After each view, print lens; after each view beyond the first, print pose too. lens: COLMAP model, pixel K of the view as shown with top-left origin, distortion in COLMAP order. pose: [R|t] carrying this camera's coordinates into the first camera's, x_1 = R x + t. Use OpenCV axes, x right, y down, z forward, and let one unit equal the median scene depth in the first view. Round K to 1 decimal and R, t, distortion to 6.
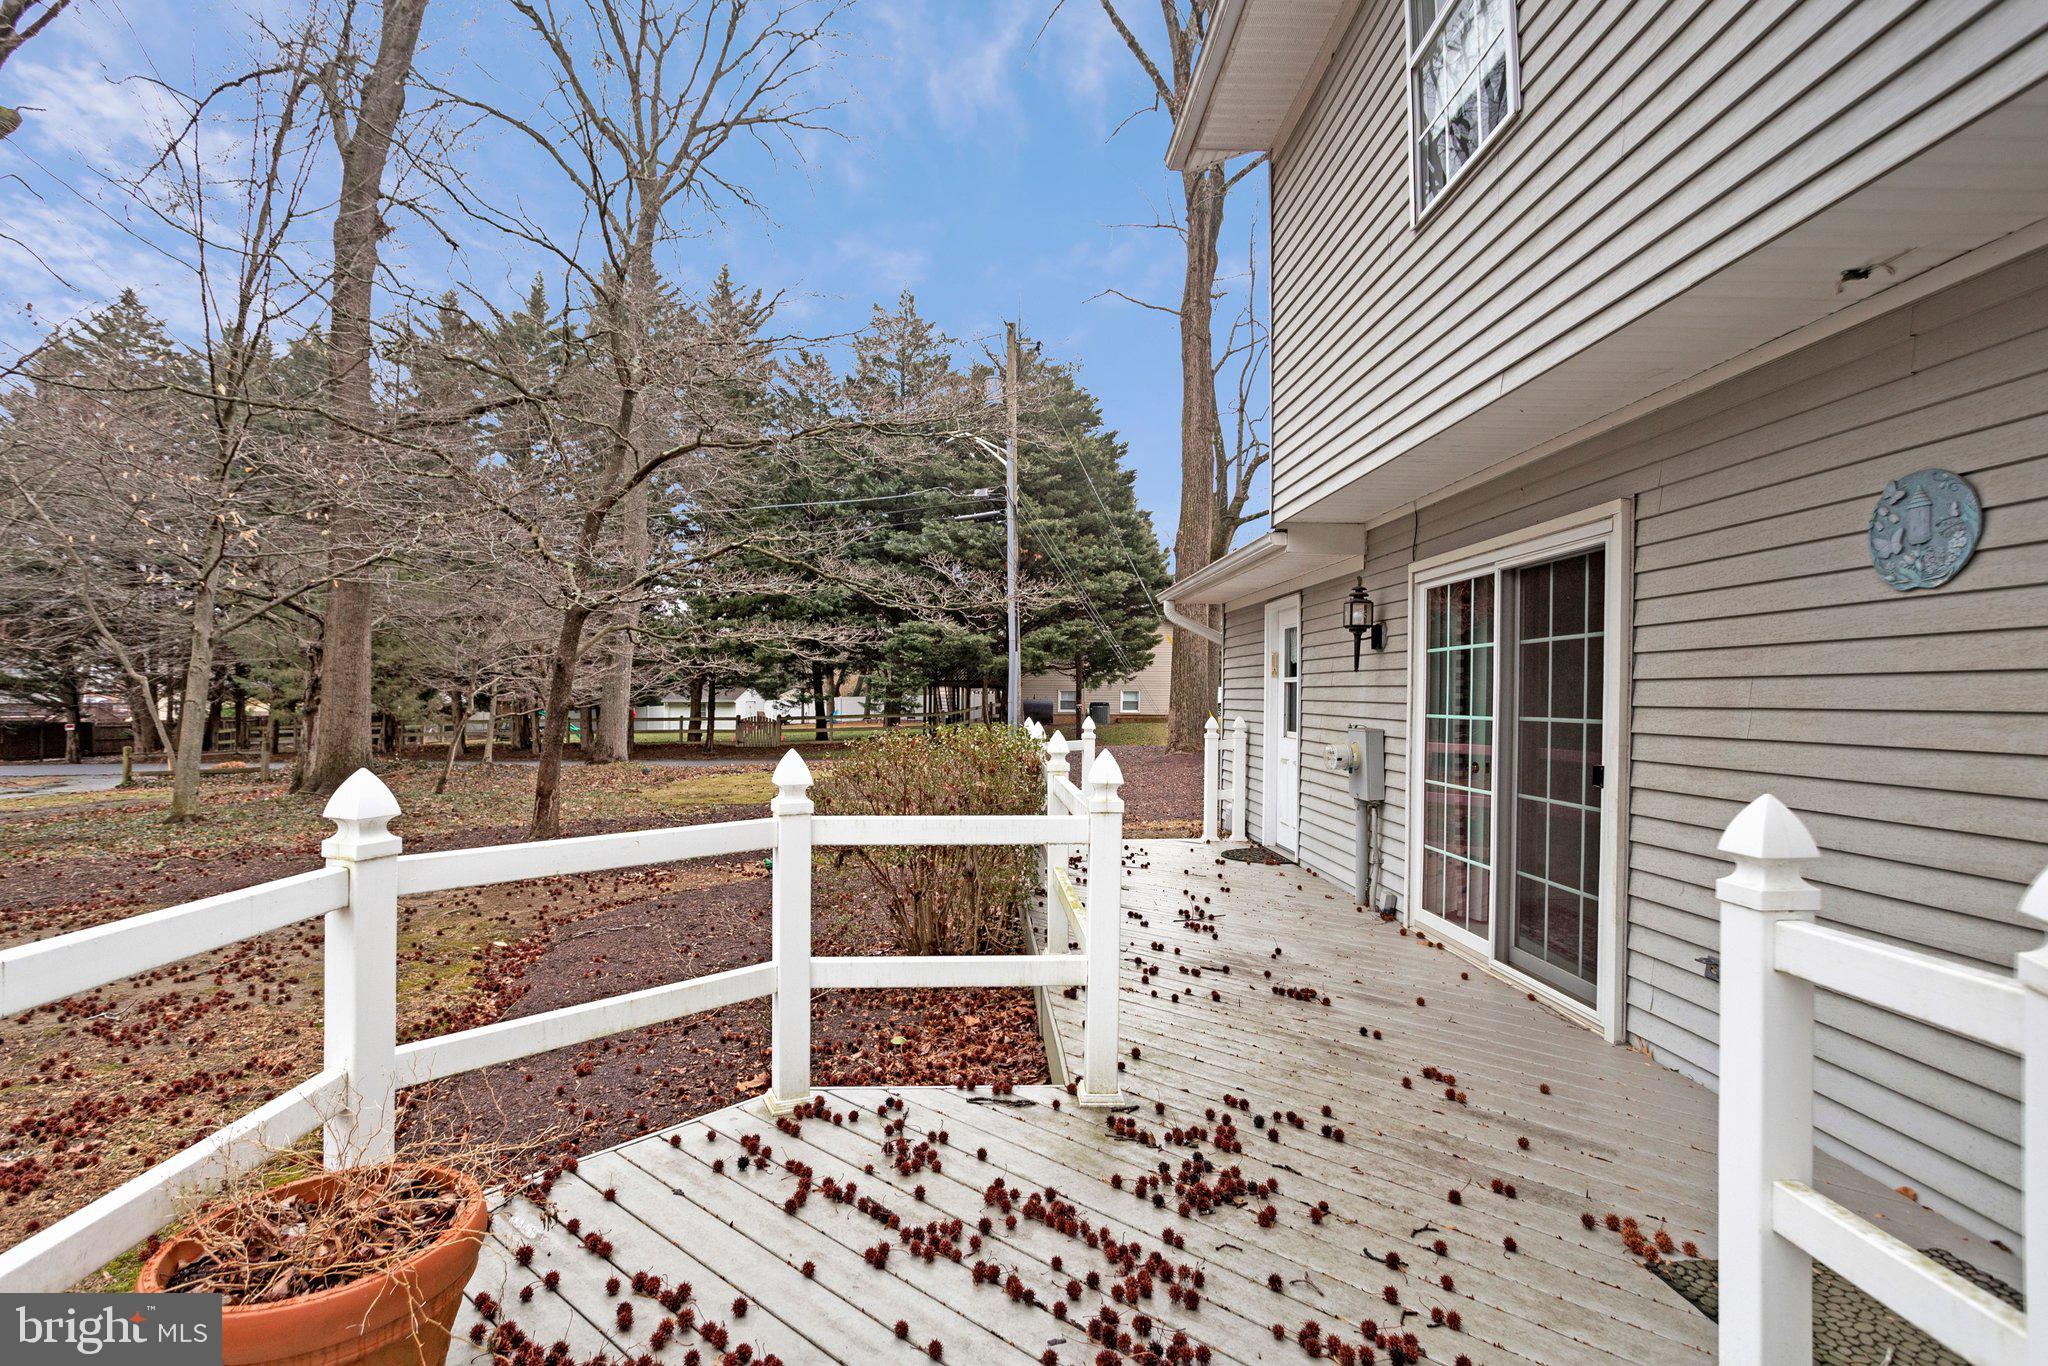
lens RADIAL K [[1005.3, 0, 1025.3], [0, 1005.3, 693.2], [0, 0, 1]] dist [0.018139, 0.000737]
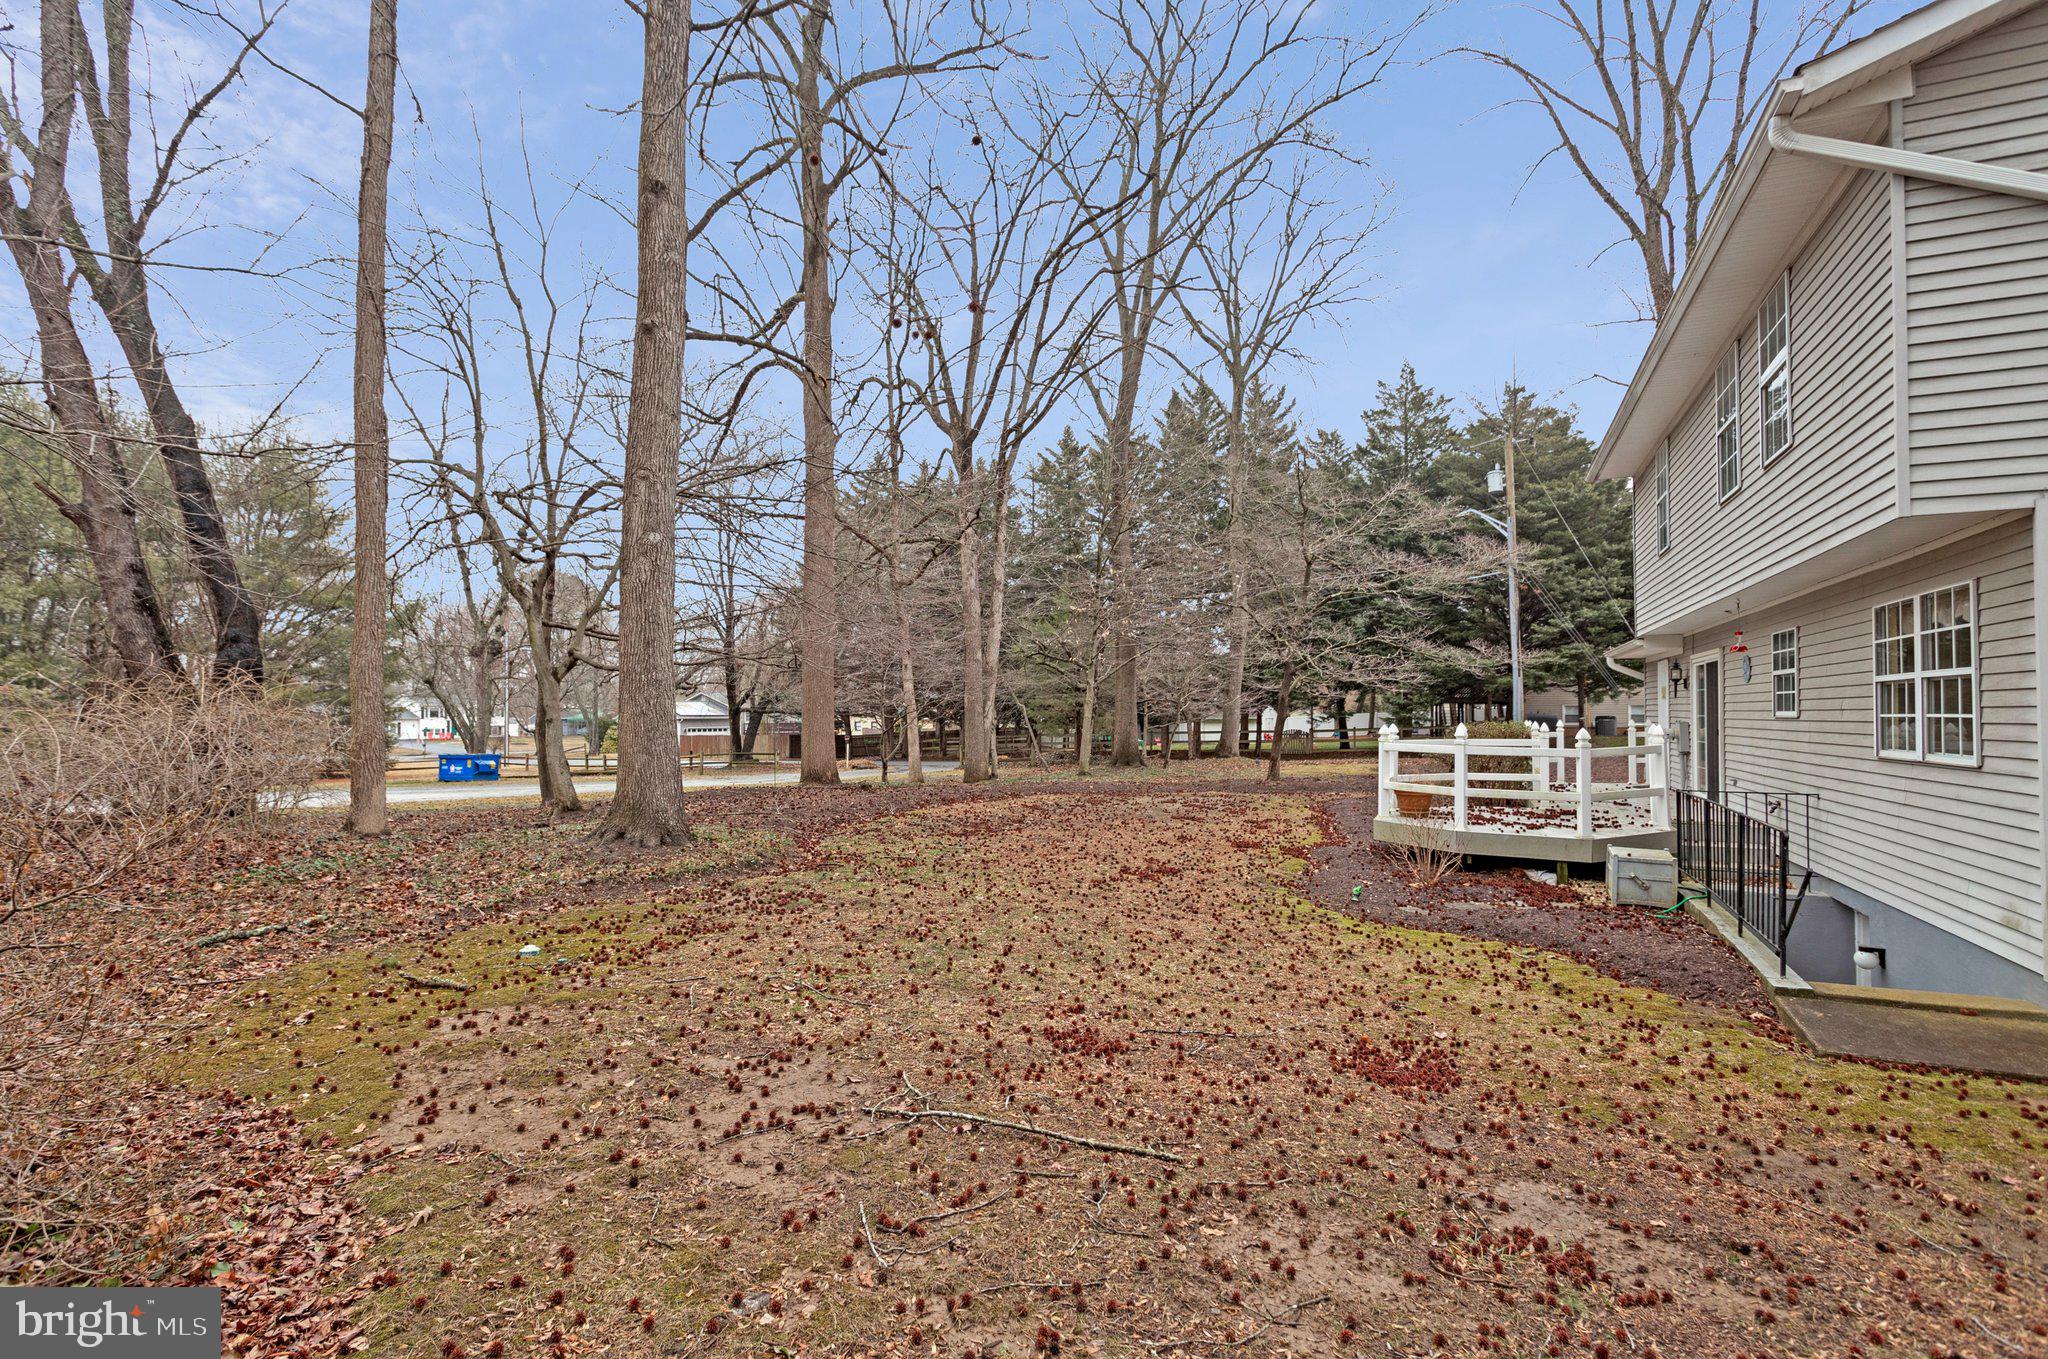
lens RADIAL K [[1005.3, 0, 1064.2], [0, 1005.3, 681.9], [0, 0, 1]] dist [0.018139, 0.000737]
pose [[0.907637, -0.024234, -0.419056, 0.002468], [0.012235, 0.999435, -0.031298, -0.000275], [0.419578, 0.023280, 0.907421, -0.274480]]
